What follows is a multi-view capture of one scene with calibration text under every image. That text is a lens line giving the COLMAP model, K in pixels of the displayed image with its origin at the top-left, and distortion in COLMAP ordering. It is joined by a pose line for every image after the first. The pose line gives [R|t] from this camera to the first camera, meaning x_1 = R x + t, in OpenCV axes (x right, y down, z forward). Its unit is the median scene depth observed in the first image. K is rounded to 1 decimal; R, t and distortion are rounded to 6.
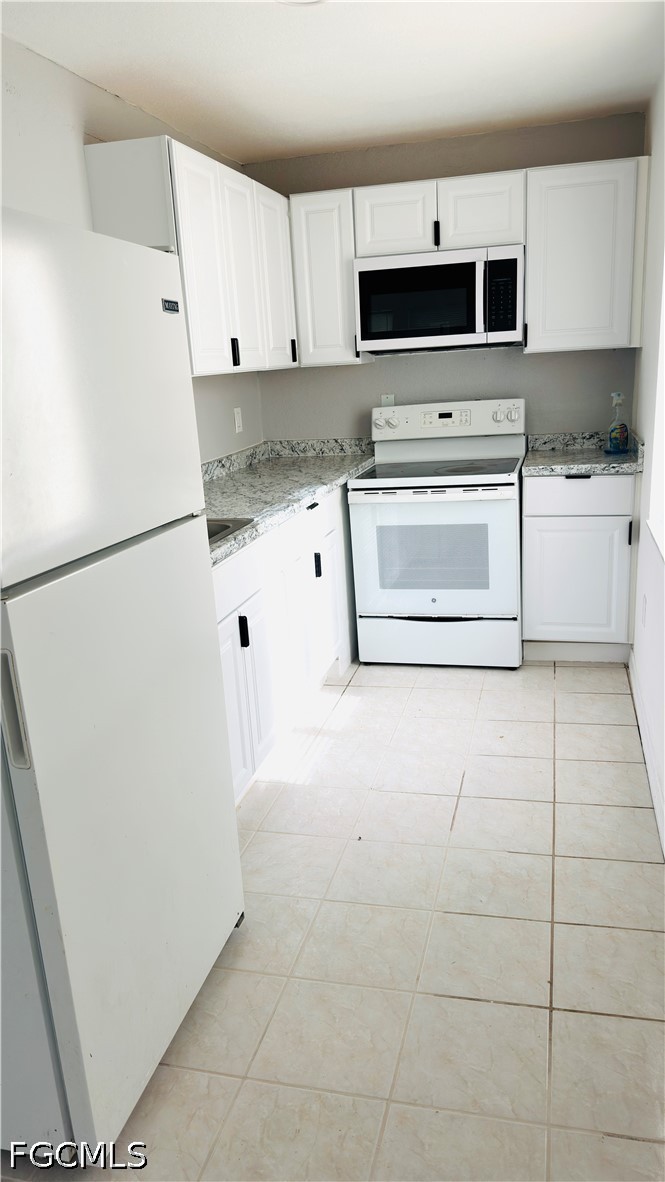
lens RADIAL K [[817.9, 0, 334.6], [0, 817.9, 590.9], [0, 0, 1]] dist [0.167612, -0.323295]
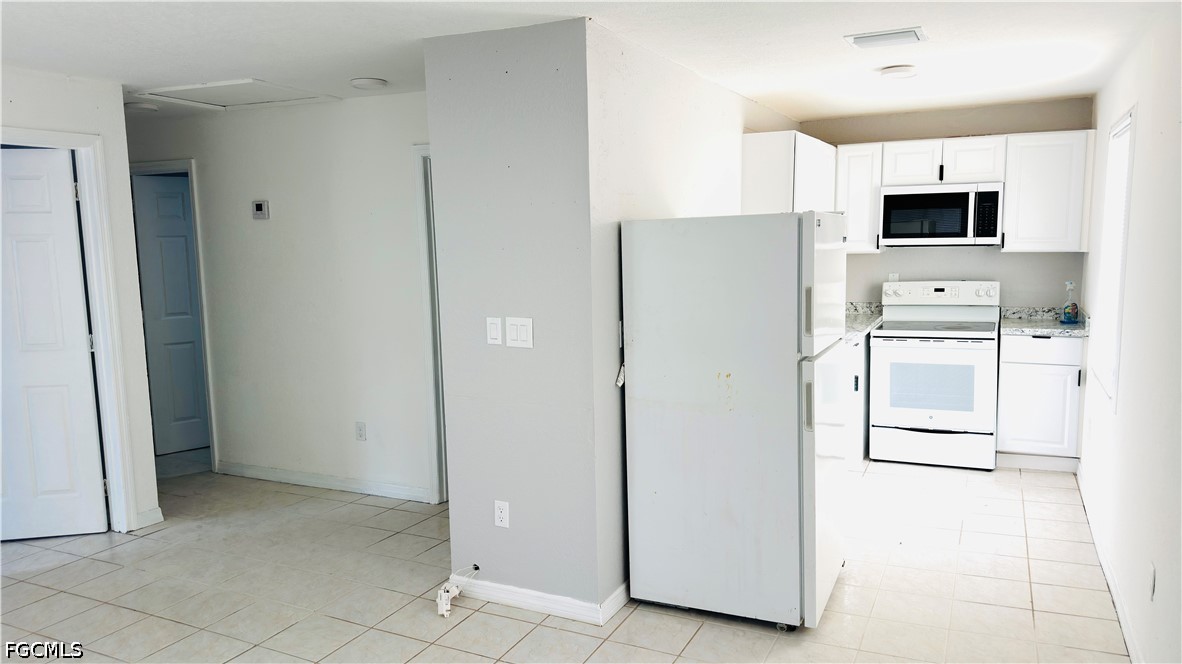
lens RADIAL K [[826.9, 0, 598.8], [0, 826.9, 340.9], [0, 0, 1]] dist [0.086008, -0.144339]
pose [[0.982556, 0.058503, -0.176524, -0.197218], [-0.080701, 0.989328, -0.121313, 0.103244], [0.167543, 0.133443, 0.976792, -0.529748]]
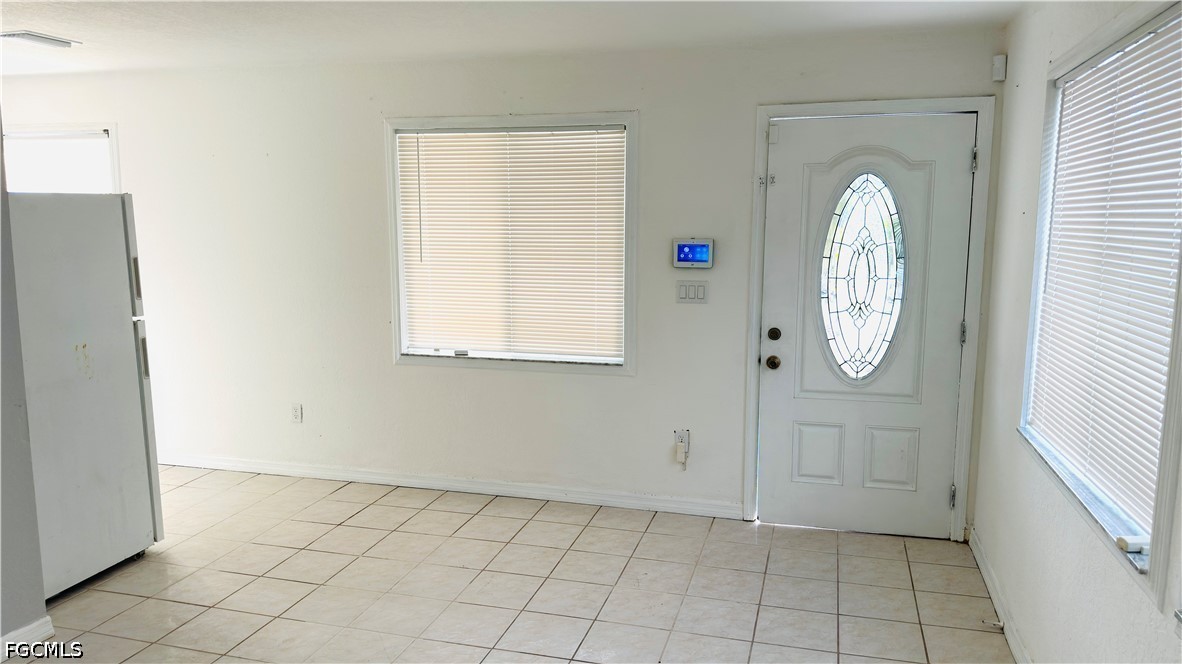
lens RADIAL K [[817.9, 0, 606.6], [0, 817.9, 328.9], [0, 0, 1]] dist [0.167612, -0.323295]
pose [[0.004254, -0.076463, 0.997063, -1.157944], [0.256779, 0.963724, 0.072810, 0.085076], [-0.966461, 0.255715, 0.023734, -0.227232]]
